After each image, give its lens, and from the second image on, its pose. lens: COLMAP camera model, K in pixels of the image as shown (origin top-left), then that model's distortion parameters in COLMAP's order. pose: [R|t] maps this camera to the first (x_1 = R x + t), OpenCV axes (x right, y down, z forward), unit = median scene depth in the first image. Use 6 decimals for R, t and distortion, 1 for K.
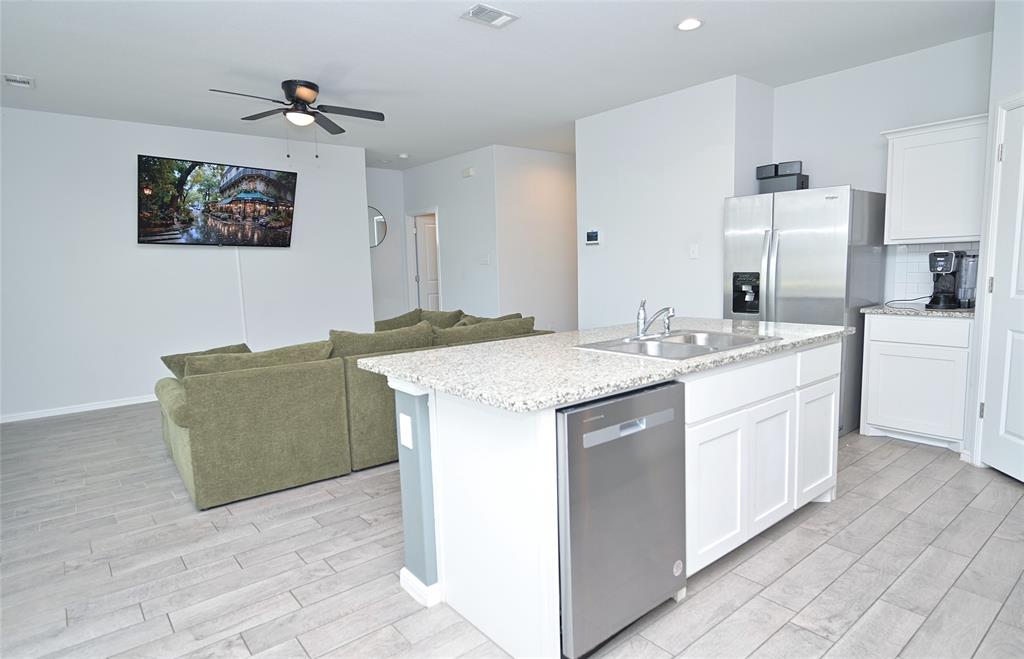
lens RADIAL K [[570.2, 0, 512.0], [0, 570.2, 329.5], [0, 0, 1]] dist [-0.000132, 0.000114]
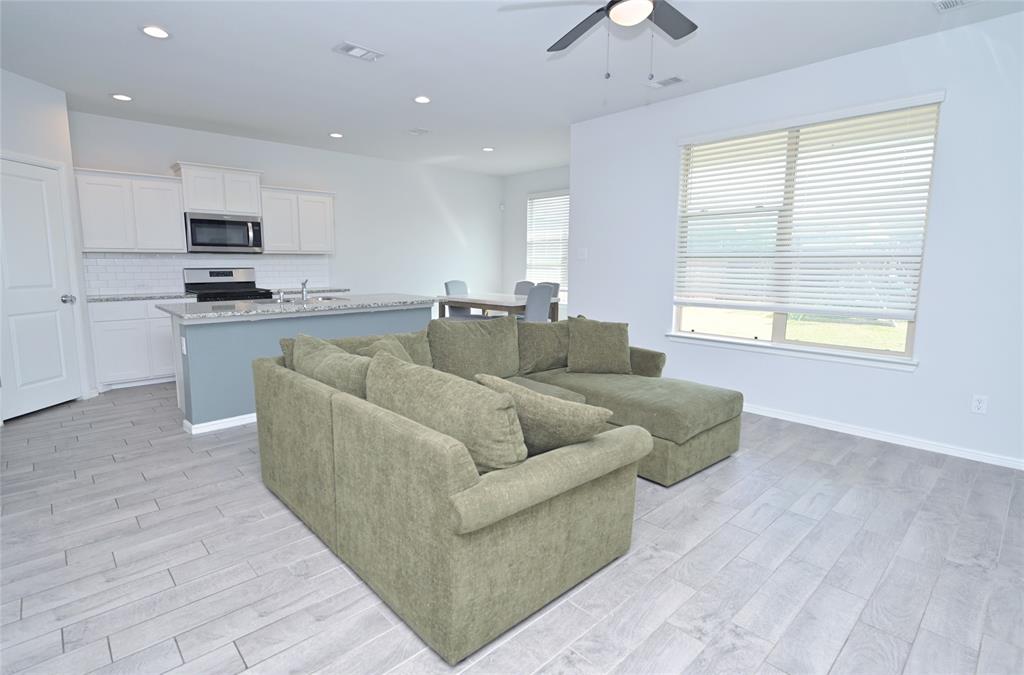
lens RADIAL K [[504.1, 0, 503.1], [0, 504.1, 327.4], [0, 0, 1]] dist [0.000681, 0.000122]
pose [[-0.997728, 0.032655, -0.058923, -0.189781], [0.017139, 0.968927, 0.246754, -0.177545], [0.065150, 0.245183, -0.967285, 1.582661]]
